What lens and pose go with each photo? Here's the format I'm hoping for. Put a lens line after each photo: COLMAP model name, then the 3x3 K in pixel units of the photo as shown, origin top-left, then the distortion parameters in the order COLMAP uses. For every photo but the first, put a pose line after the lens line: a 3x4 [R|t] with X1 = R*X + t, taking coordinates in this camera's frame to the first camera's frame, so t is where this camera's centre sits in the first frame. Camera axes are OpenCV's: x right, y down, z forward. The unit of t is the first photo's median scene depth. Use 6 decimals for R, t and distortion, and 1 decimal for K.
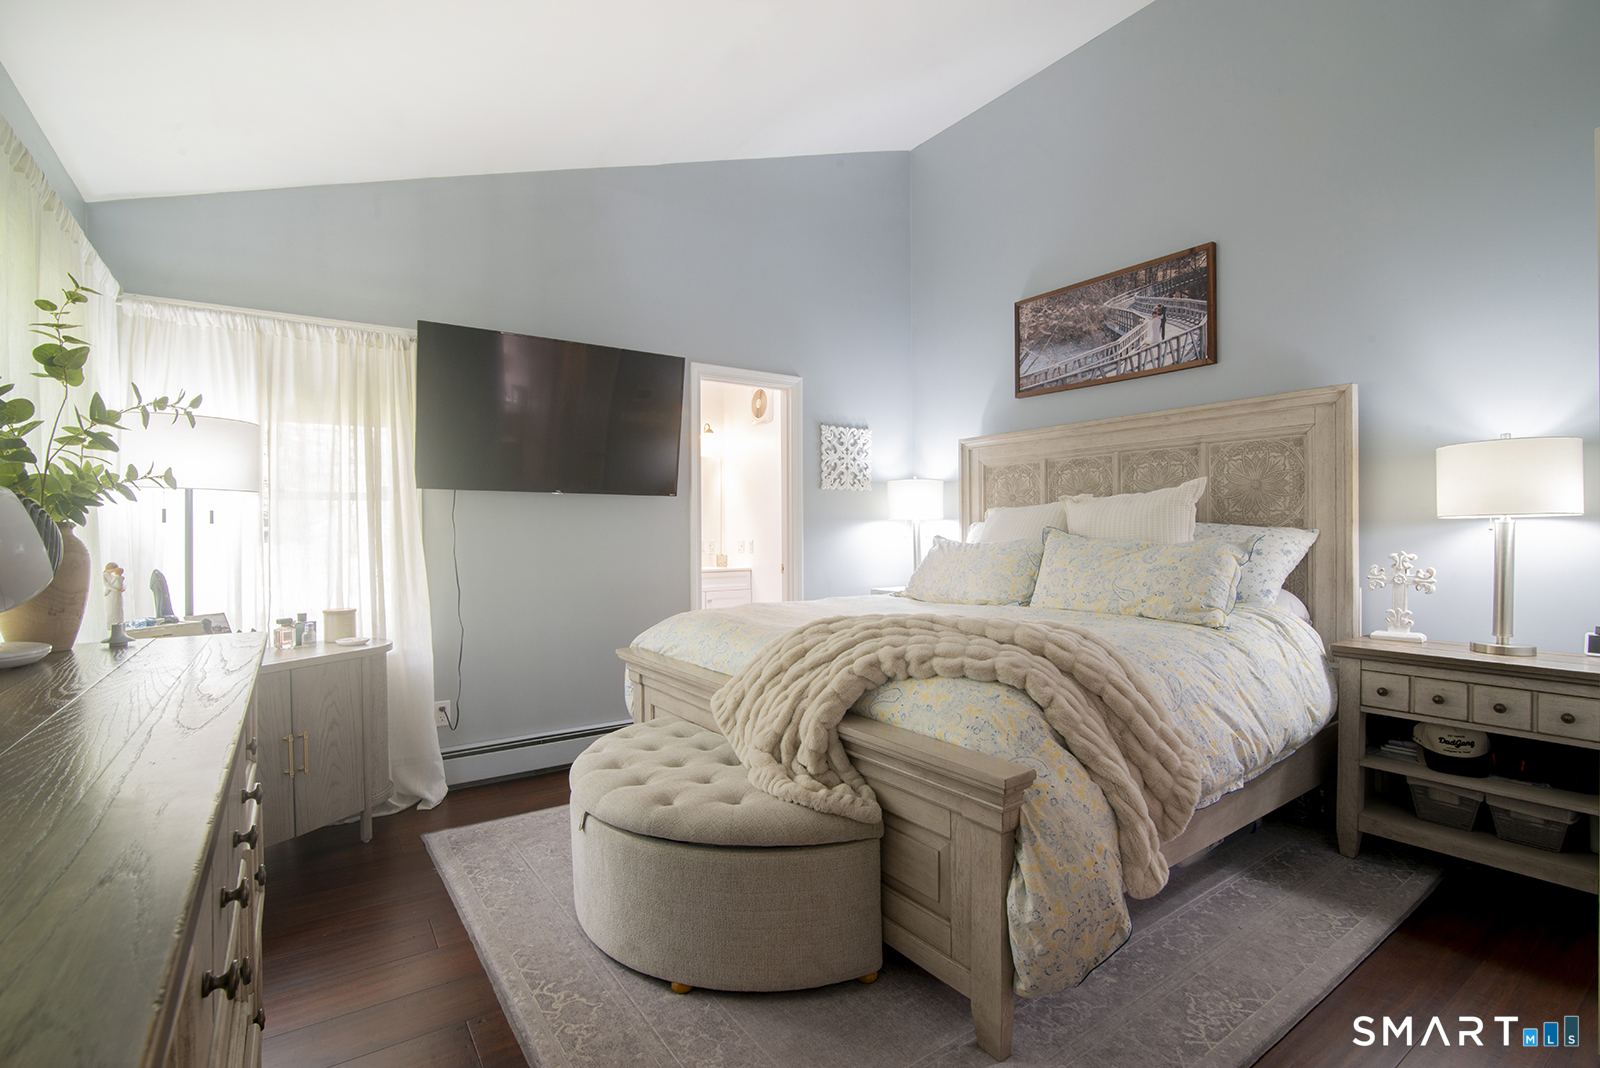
lens RADIAL K [[733.1, 0, 800.1], [0, 733.1, 537.6], [0, 0, 1]] dist [-0.019841, -0.000405]
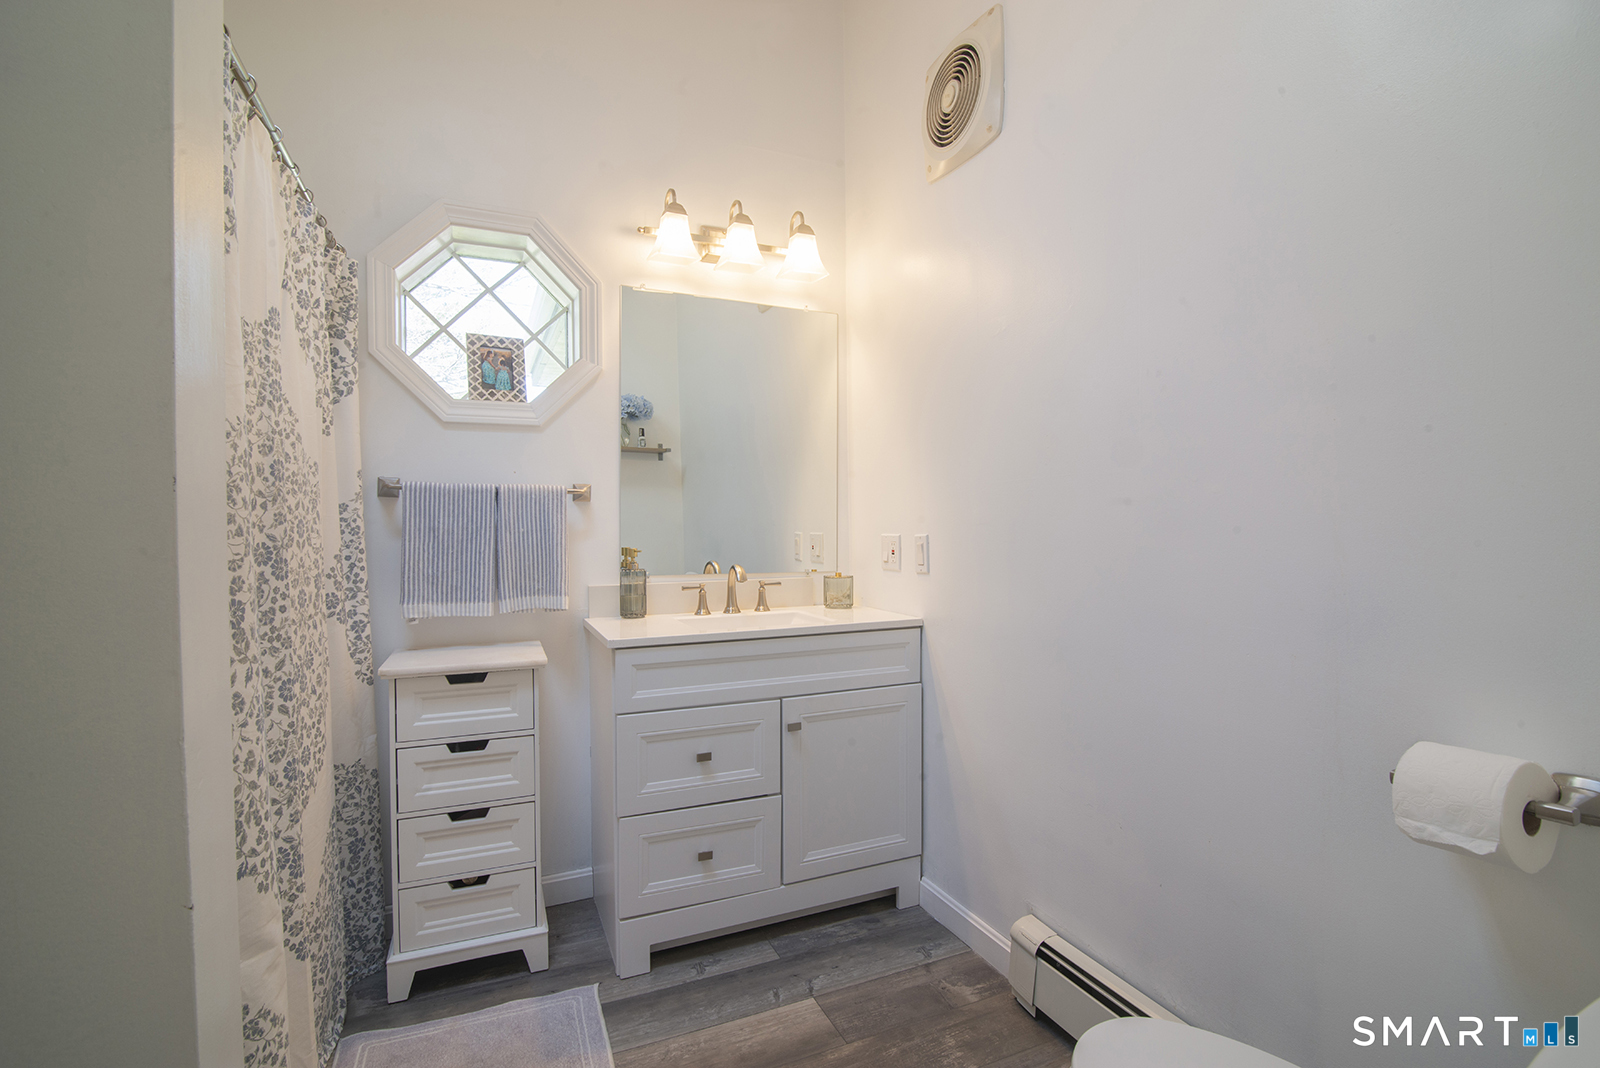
lens RADIAL K [[733.1, 0, 800.9], [0, 733.1, 532.4], [0, 0, 1]] dist [-0.019841, -0.000405]
pose [[0.979582, 0.004747, -0.200987, -0.054670], [-0.004655, 0.999989, 0.000932, 0.001818], [0.200989, 0.000023, 0.979593, 0.675318]]
